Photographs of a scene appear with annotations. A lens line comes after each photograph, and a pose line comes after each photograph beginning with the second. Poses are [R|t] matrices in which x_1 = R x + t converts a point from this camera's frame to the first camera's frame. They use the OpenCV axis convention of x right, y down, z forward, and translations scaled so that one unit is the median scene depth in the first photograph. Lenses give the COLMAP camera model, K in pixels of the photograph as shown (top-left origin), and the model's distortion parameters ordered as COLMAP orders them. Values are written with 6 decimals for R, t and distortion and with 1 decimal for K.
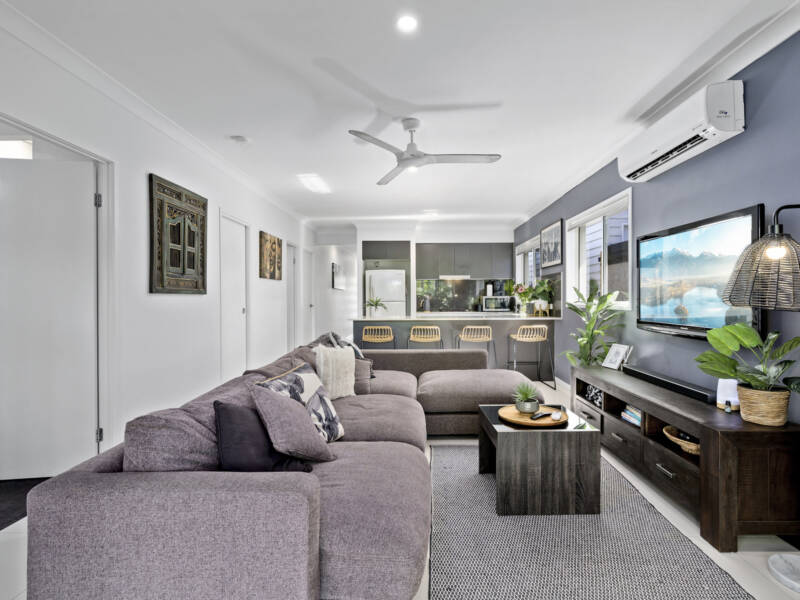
lens RADIAL K [[415.5, 0, 397.7], [0, 415.5, 303.1], [0, 0, 1]] dist [-0.000914, -0.000285]
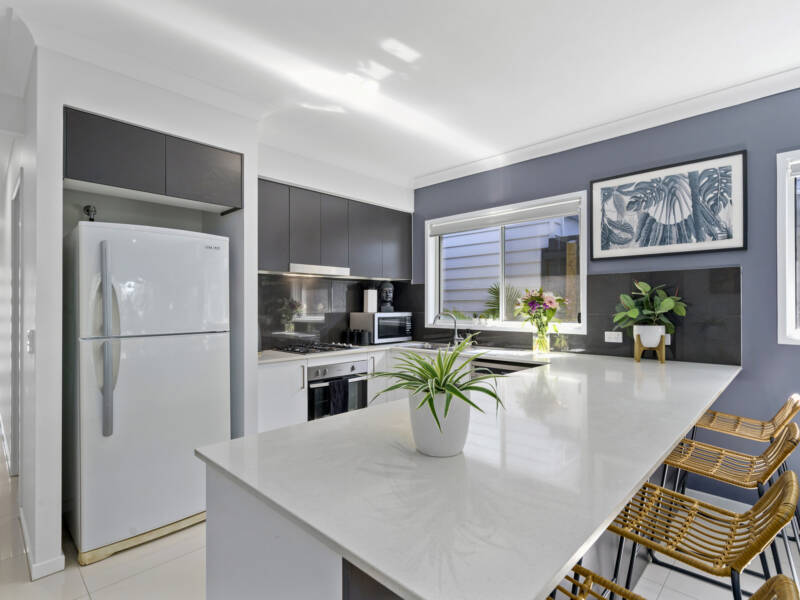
lens RADIAL K [[415.5, 0, 397.7], [0, 415.5, 303.1], [0, 0, 1]] dist [-0.000914, -0.000285]
pose [[0.681172, 0.006794, 0.732092, -0.129549], [0.007461, 0.999841, -0.016222, -0.020270], [-0.732086, 0.016512, 0.681012, 0.655799]]
